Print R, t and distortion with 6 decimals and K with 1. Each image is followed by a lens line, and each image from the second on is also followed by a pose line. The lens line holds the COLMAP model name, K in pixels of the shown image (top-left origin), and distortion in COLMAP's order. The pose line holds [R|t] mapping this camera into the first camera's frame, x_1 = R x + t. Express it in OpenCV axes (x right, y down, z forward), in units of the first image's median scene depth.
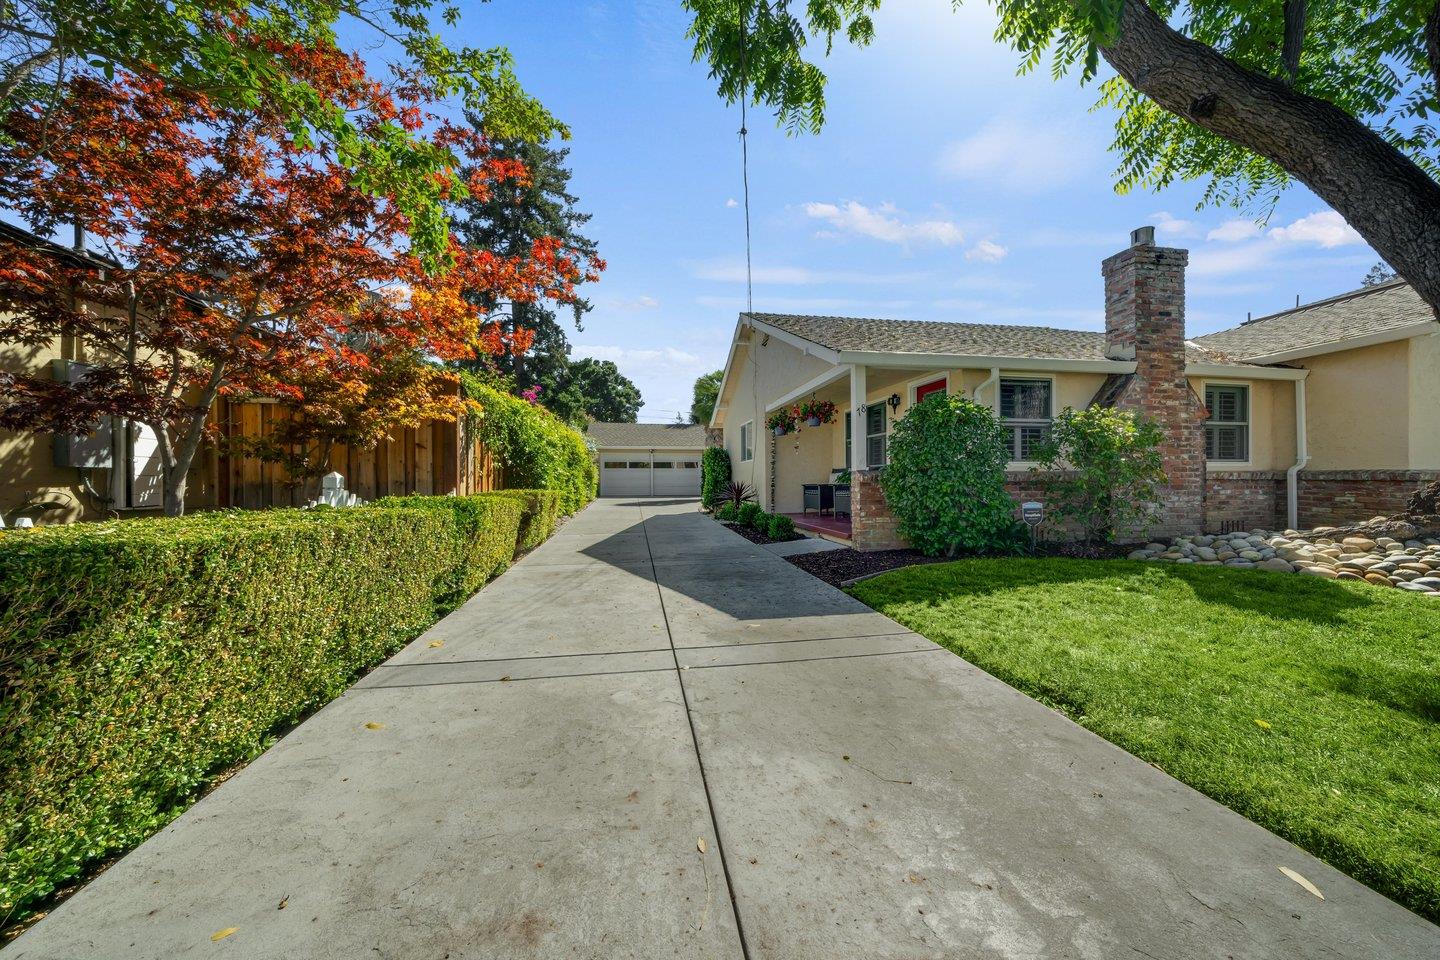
lens RADIAL K [[495.8, 0, 721.0], [0, 495.8, 481.1], [0, 0, 1]] dist [-0.000839, -0.000097]
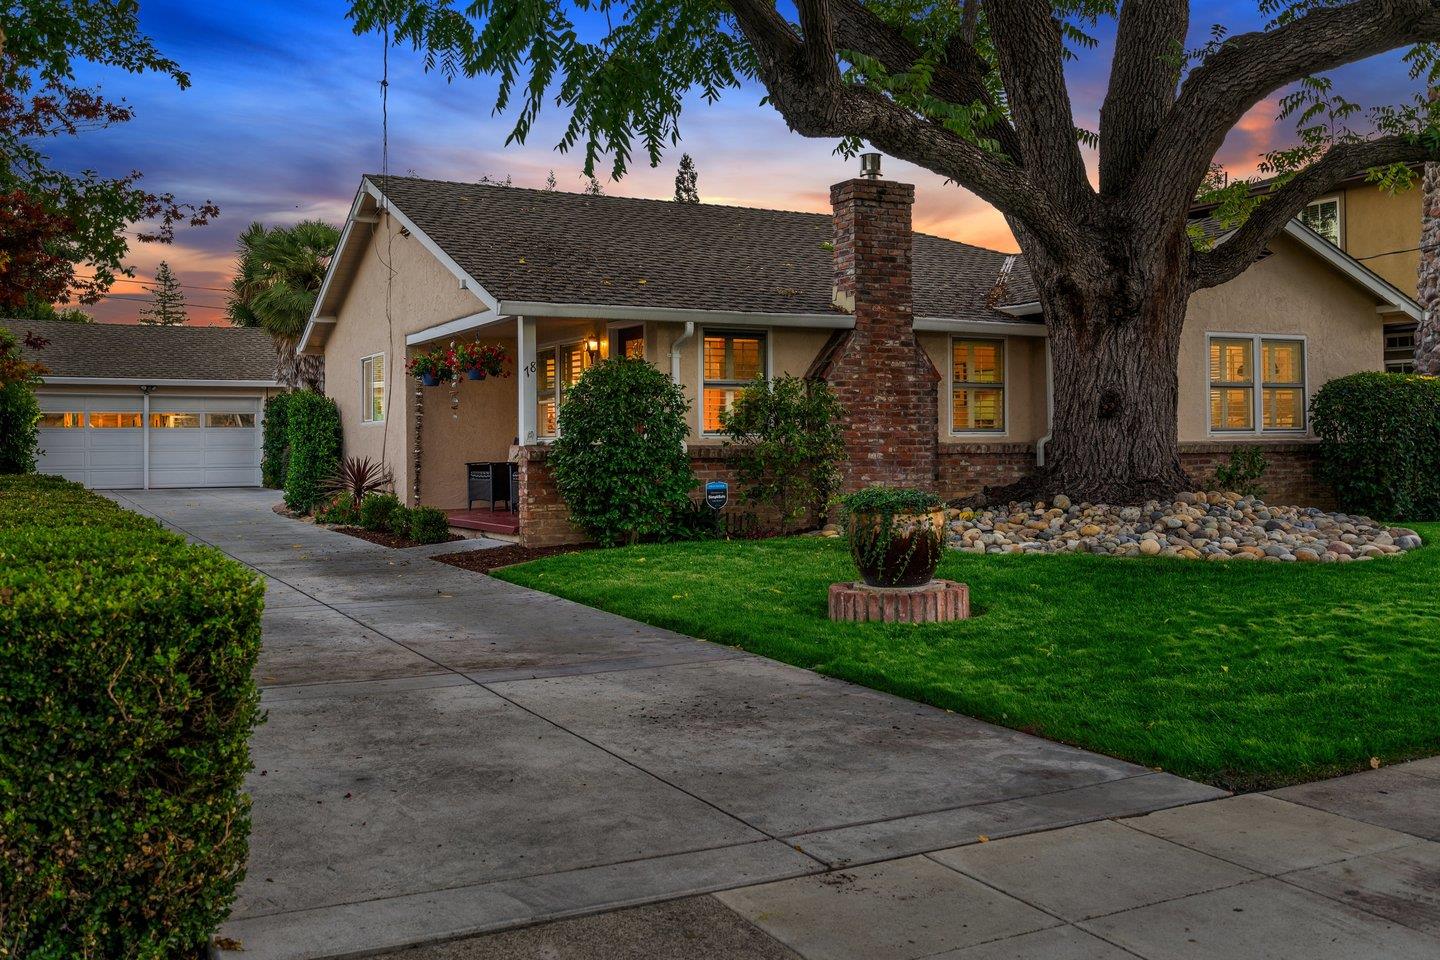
lens RADIAL K [[1300.2, 0, 730.9], [0, 1300.2, 418.7], [0, 0, 1]] dist [-0.007423, -0.005574]
pose [[0.945547, 0.003641, 0.325466, -0.083582], [0.004474, 0.999698, -0.024184, -0.011419], [-0.325456, 0.024323, 0.945244, -1.003309]]
